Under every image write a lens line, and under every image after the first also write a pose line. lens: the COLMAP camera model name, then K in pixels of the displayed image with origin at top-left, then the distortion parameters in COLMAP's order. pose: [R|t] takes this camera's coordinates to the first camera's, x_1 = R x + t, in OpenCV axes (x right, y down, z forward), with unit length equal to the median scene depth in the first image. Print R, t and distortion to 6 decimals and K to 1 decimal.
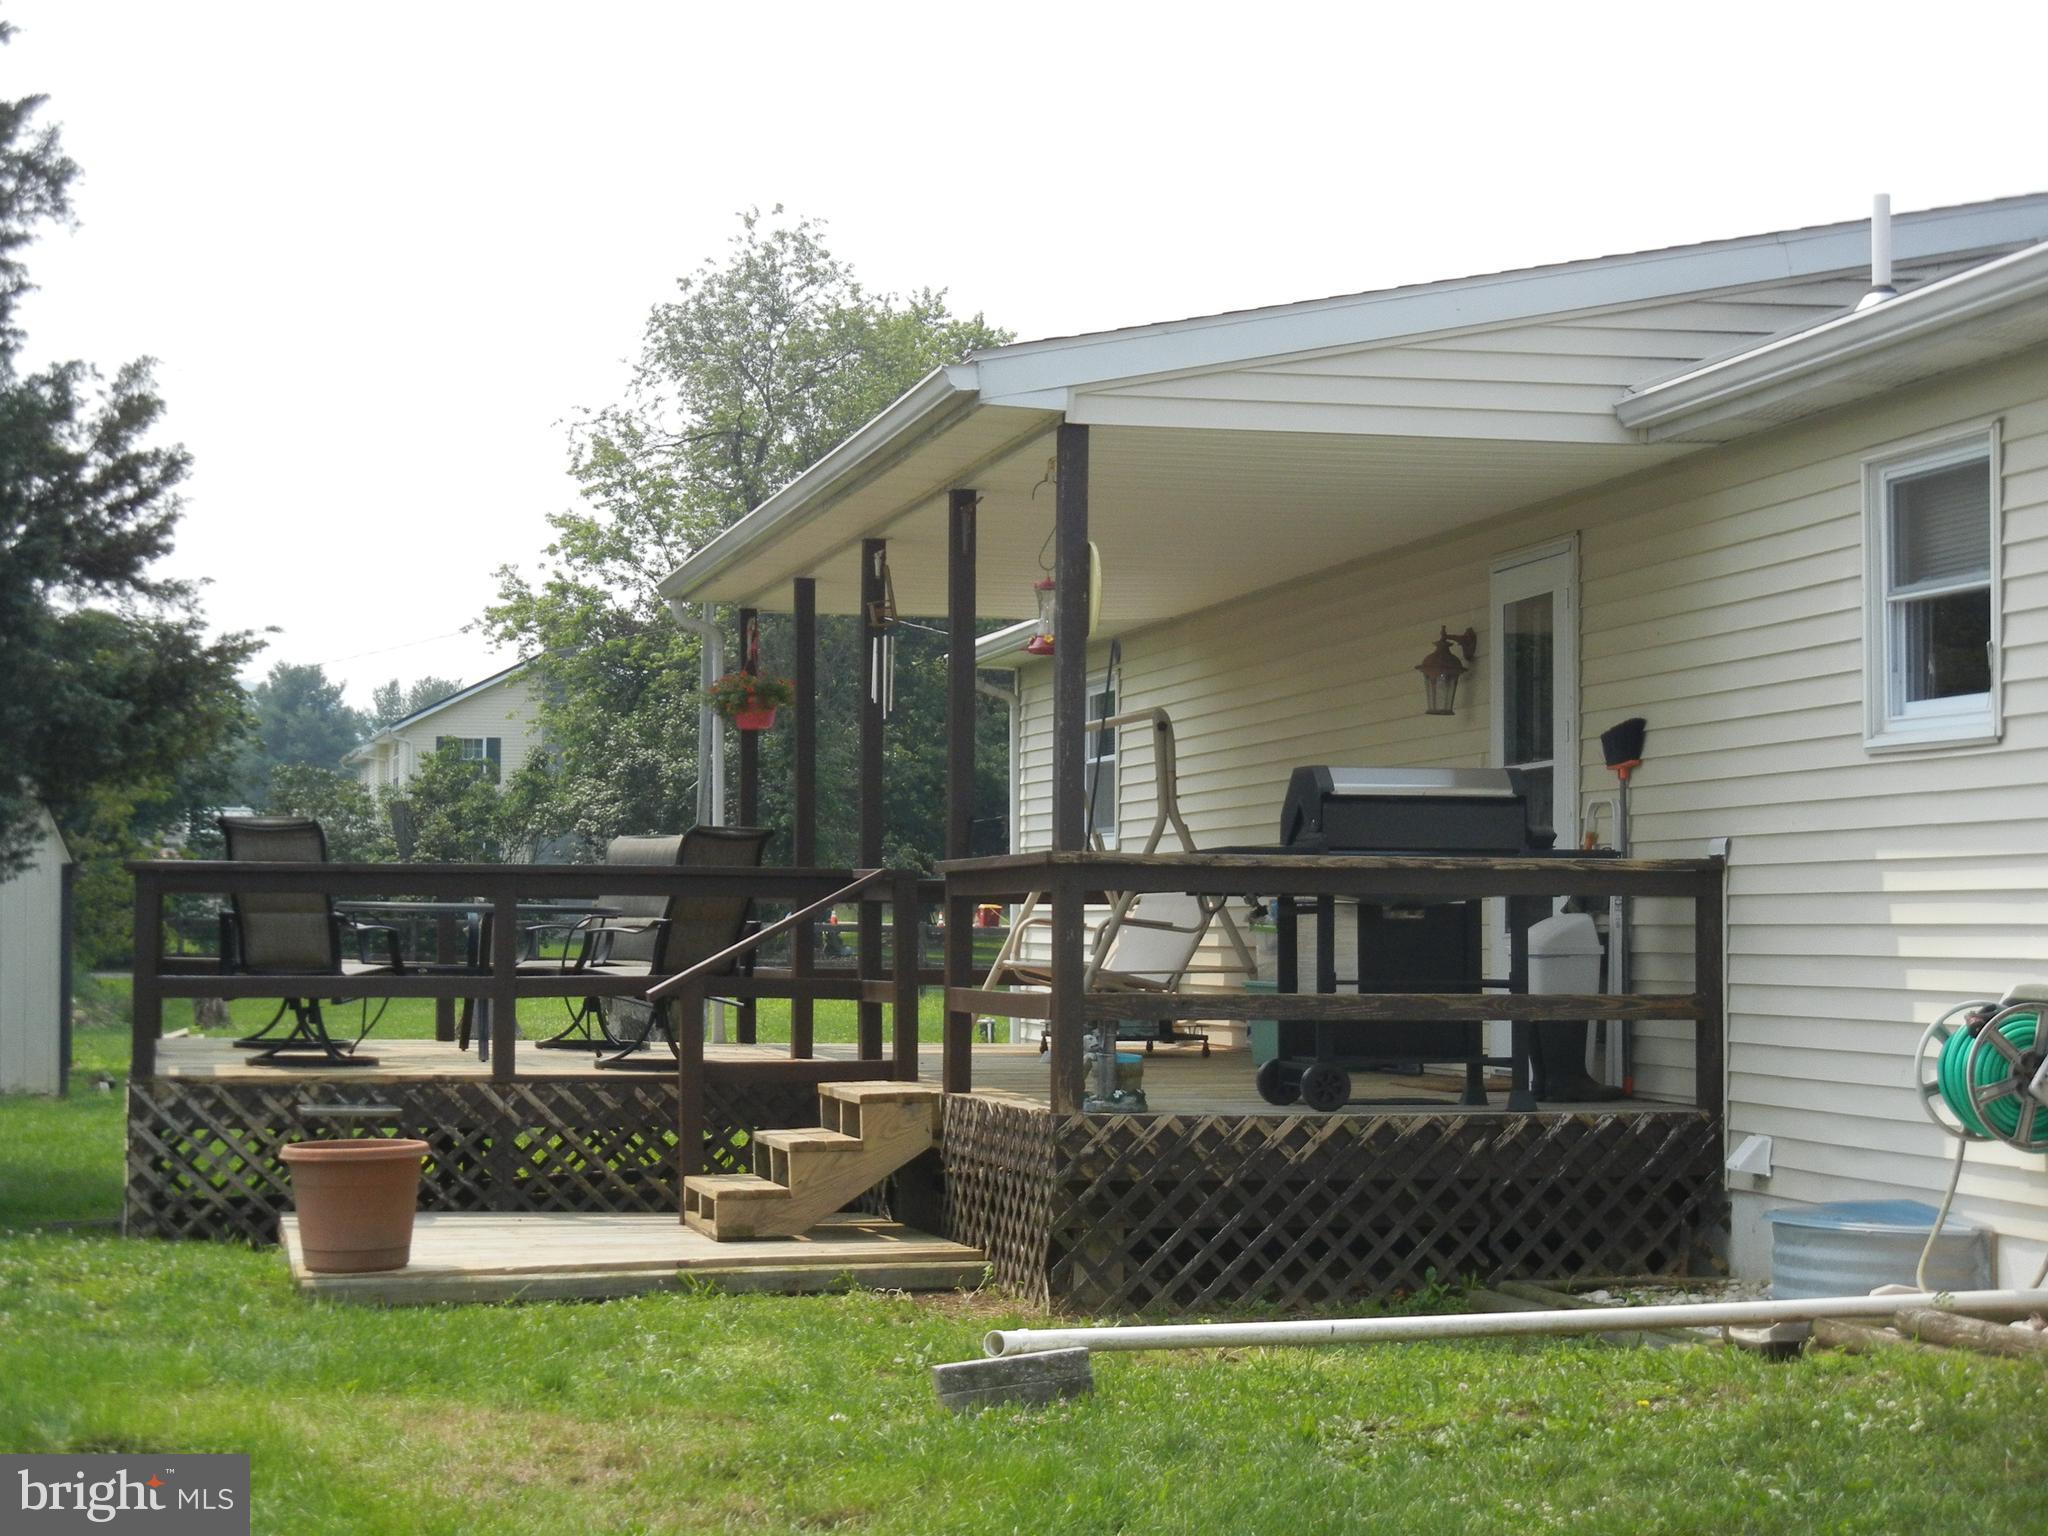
lens RADIAL K [[3513.6, 0, 1024.0], [0, 3513.6, 768.0], [0, 0, 1]] dist [-0.018992, -0.017200]
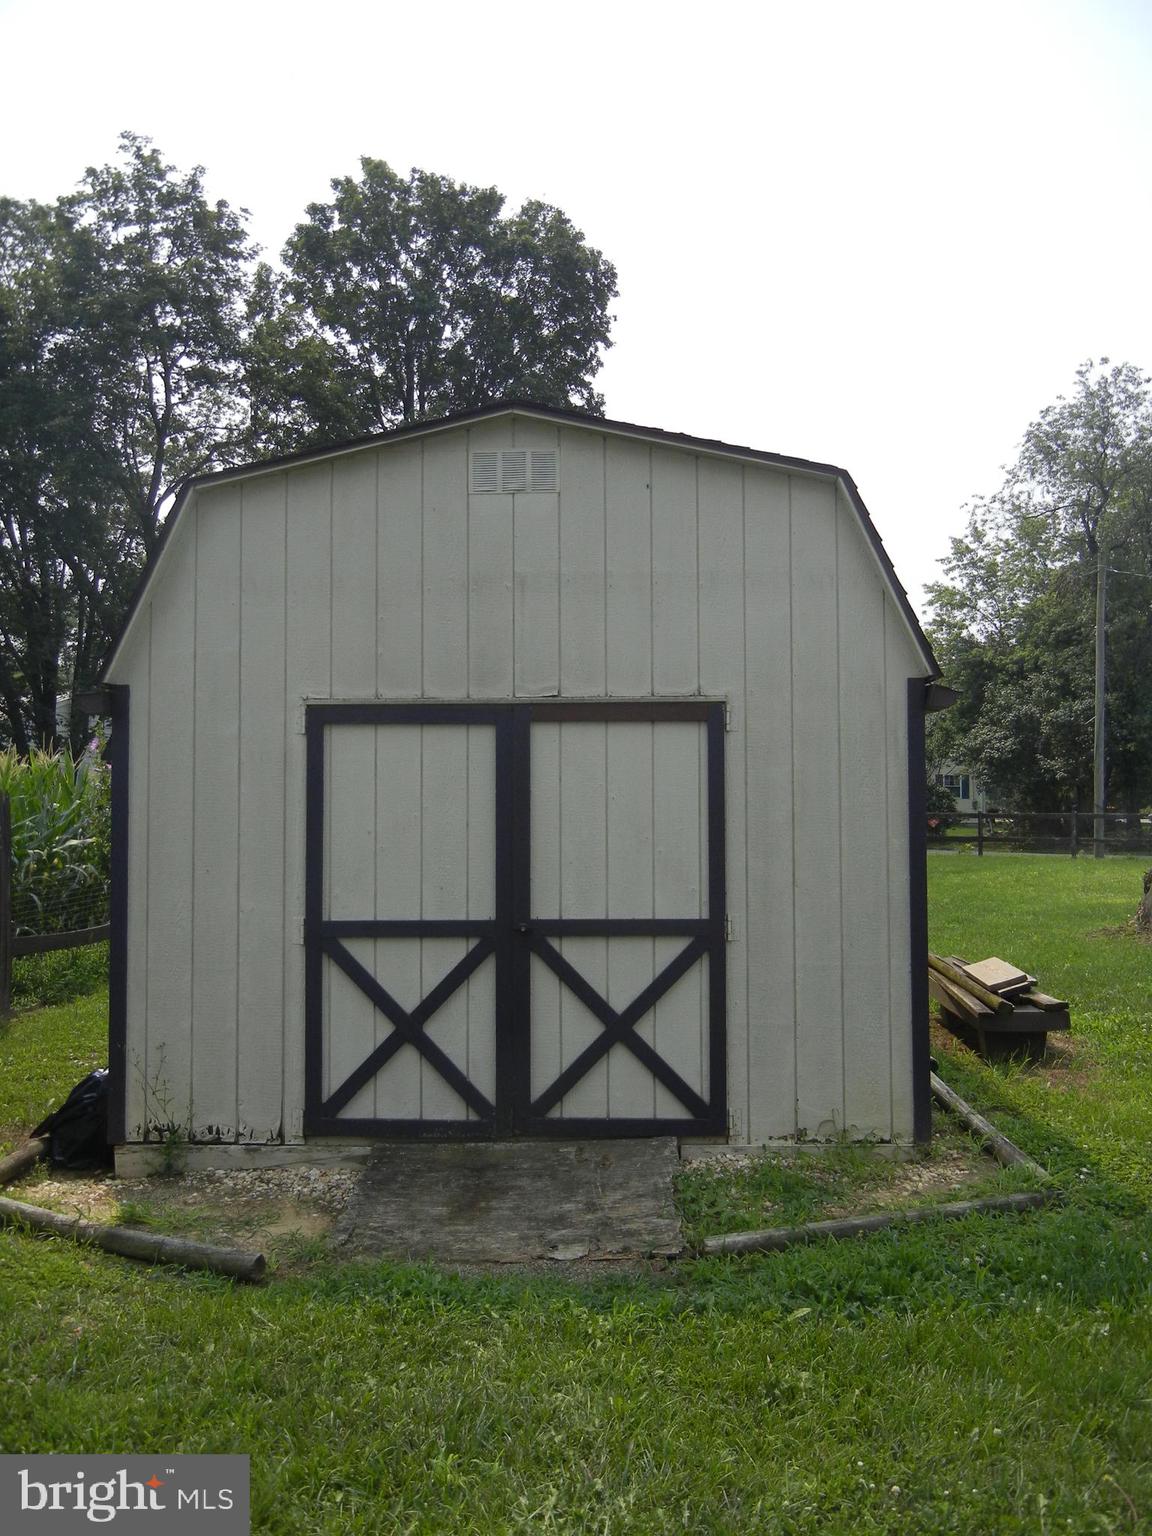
lens RADIAL K [[1327.7, 0, 576.0], [0, 1327.7, 768.0], [0, 0, 1]] dist [-0.006780, -0.001341]
pose [[0.952299, -0.021133, -0.304434, -0.118909], [0.023988, 0.999696, 0.005642, 0.014707], [0.304222, -0.012675, 0.952517, 0.358652]]
